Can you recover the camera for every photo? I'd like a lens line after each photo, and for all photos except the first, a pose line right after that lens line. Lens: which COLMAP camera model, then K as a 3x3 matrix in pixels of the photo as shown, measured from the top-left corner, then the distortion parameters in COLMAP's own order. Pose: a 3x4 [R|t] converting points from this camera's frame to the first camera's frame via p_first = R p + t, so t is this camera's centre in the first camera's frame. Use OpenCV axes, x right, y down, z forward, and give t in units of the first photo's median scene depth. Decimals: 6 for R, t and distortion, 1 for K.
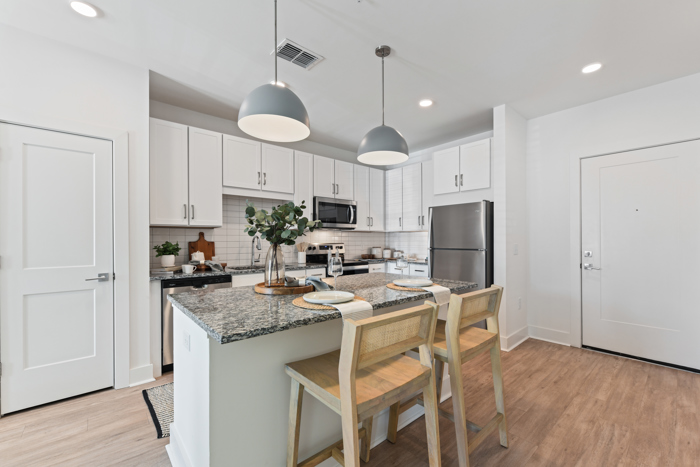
lens RADIAL K [[293.5, 0, 348.7], [0, 293.5, 243.1], [0, 0, 1]] dist [-0.003290, -0.000244]
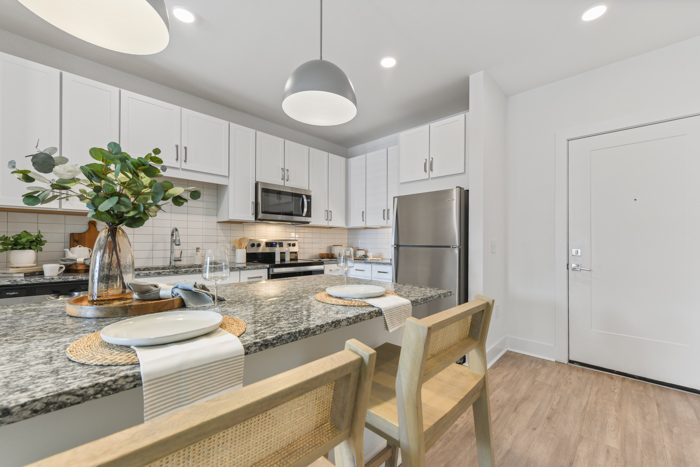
lens RADIAL K [[284.6, 0, 347.3], [0, 284.6, 245.4], [0, 0, 1]] dist [0.001681, 0.000019]
pose [[0.996955, 0.007078, 0.077654, 0.093760], [-0.007208, 0.999973, 0.001387, 0.020769], [-0.077642, -0.001942, 0.996979, 0.233116]]
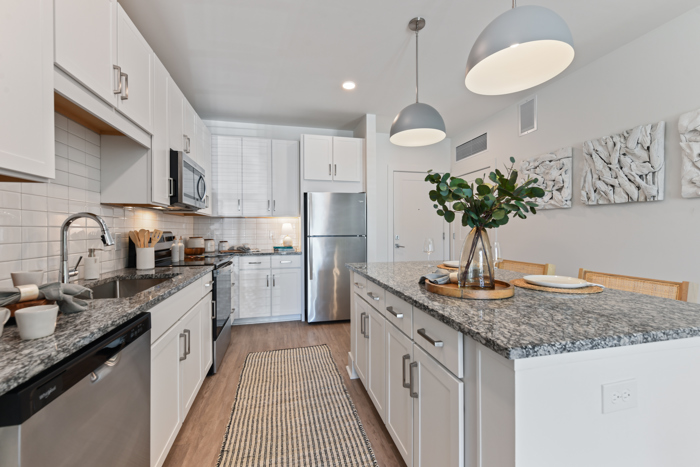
lens RADIAL K [[293.5, 0, 351.4], [0, 293.5, 229.4], [0, 0, 1]] dist [-0.003290, -0.000244]
pose [[0.456123, 0.003246, 0.889911, -0.590215], [0.008074, 0.999937, -0.007785, 0.005225], [-0.889880, 0.010736, 0.456069, 0.546122]]
